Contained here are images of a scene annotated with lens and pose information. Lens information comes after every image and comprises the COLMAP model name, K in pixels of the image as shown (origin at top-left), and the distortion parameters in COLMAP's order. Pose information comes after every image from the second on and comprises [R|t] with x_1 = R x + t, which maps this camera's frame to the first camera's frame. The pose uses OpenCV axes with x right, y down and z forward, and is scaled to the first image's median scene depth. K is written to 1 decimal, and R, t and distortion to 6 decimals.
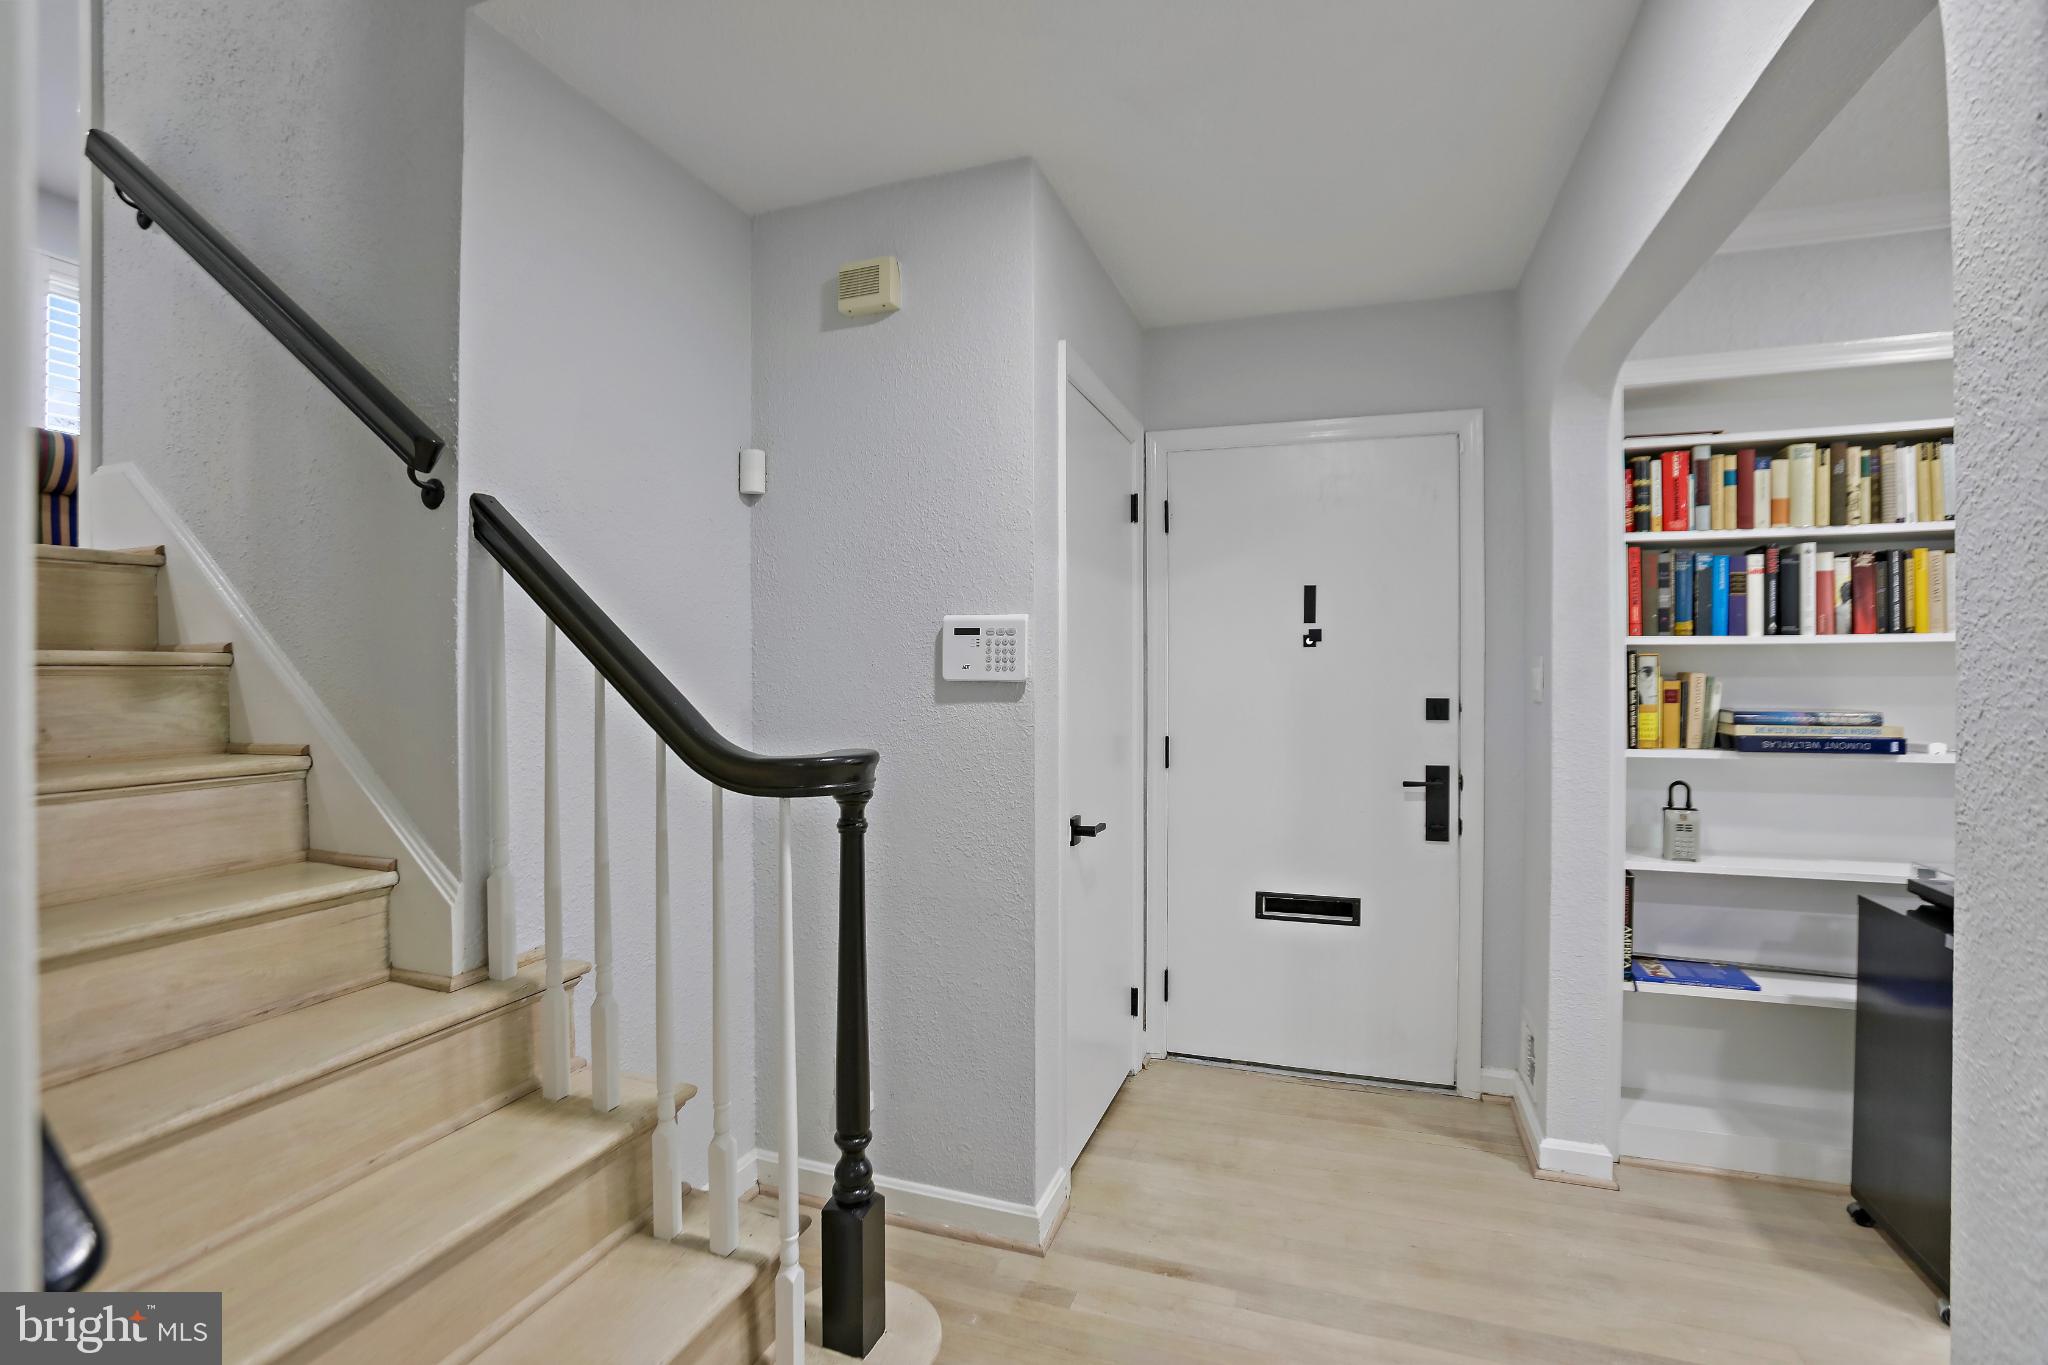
lens RADIAL K [[958.7, 0, 1030.0], [0, 958.7, 677.2], [0, 0, 1]] dist [-0.052150, 0.014999]
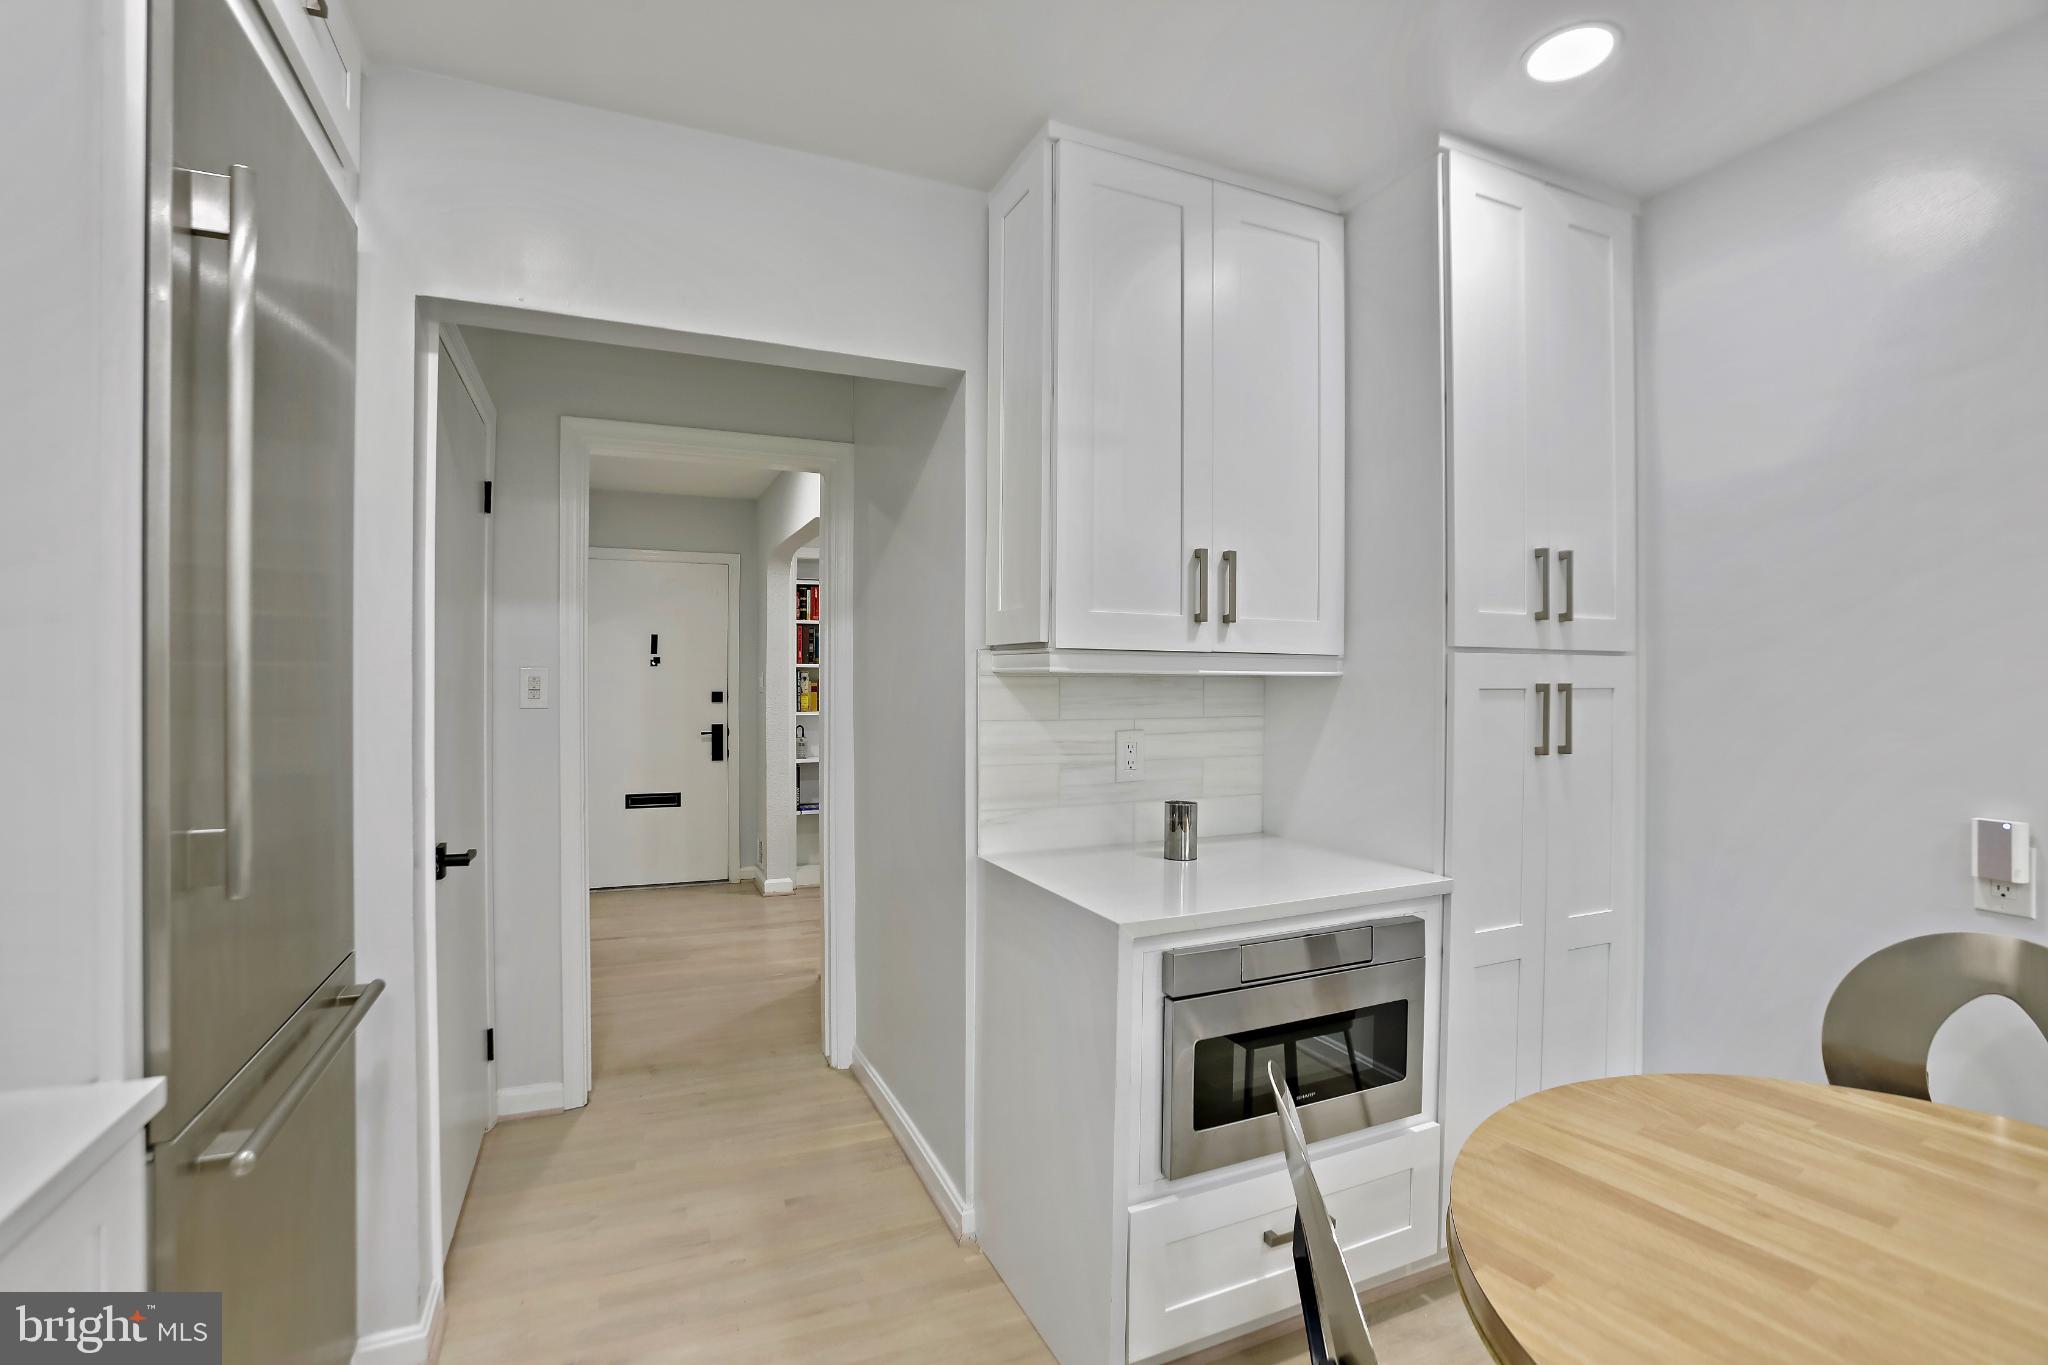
lens RADIAL K [[958.7, 0, 1028.3], [0, 958.7, 677.8], [0, 0, 1]] dist [-0.052150, 0.014999]
pose [[0.739371, 0.001048, 0.673297, -0.550971], [0.002352, 0.999989, -0.004140, 0.002858], [-0.673294, 0.004645, 0.739361, -1.165100]]
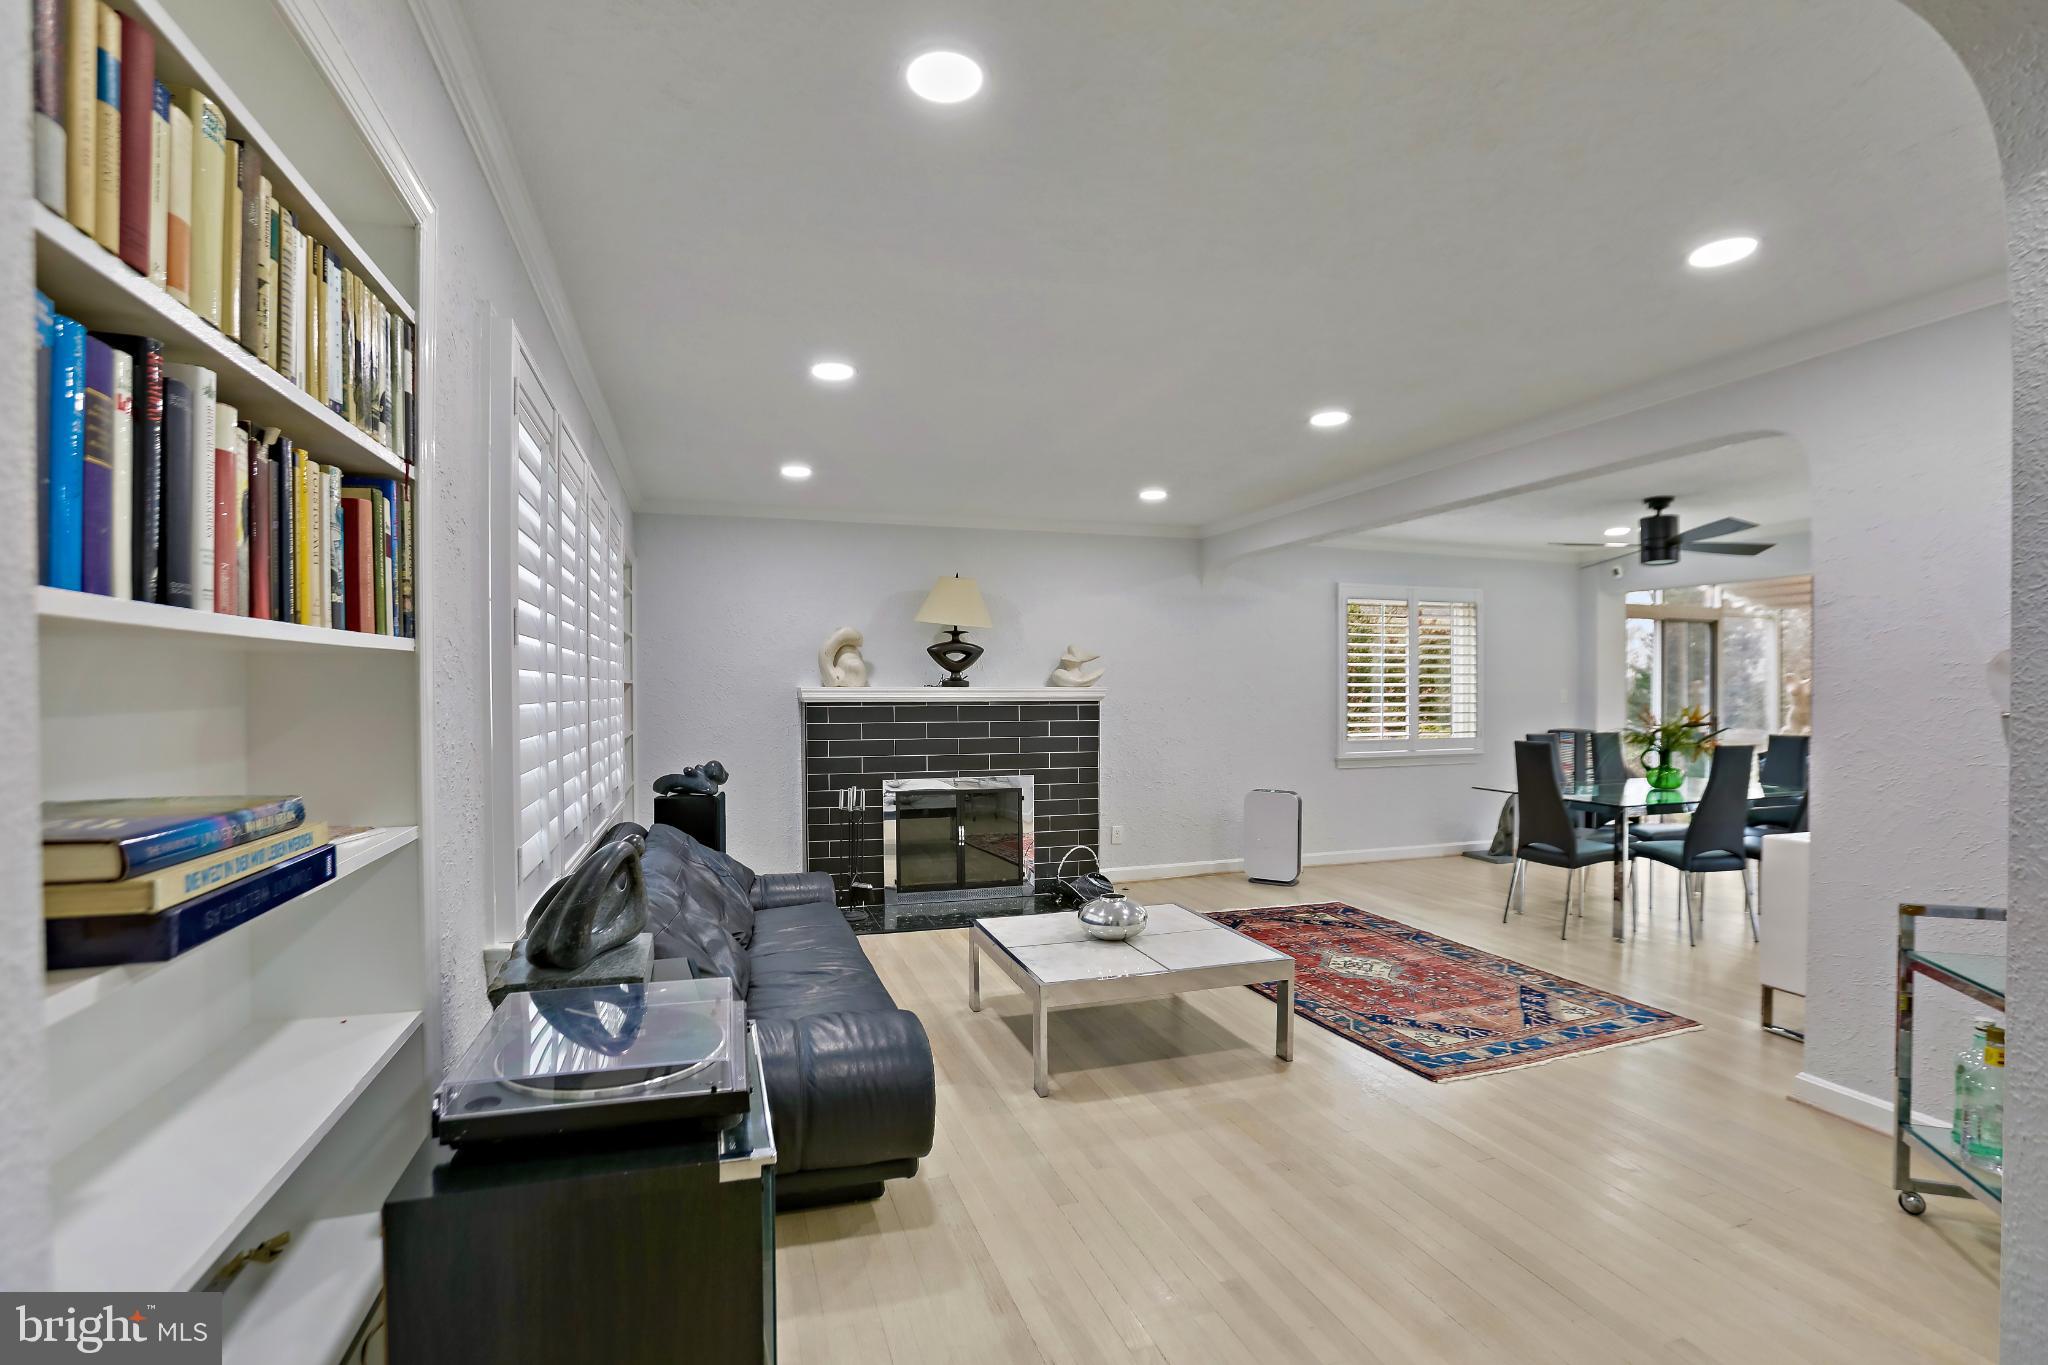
lens RADIAL K [[958.7, 0, 1017.6], [0, 958.7, 679.1], [0, 0, 1]] dist [-0.052150, 0.014999]
pose [[-0.600437, 0.001619, 0.799670, 0.316000], [-0.004620, 0.999974, -0.005493, -0.015658], [-0.799658, -0.006992, -0.600415, 0.912624]]
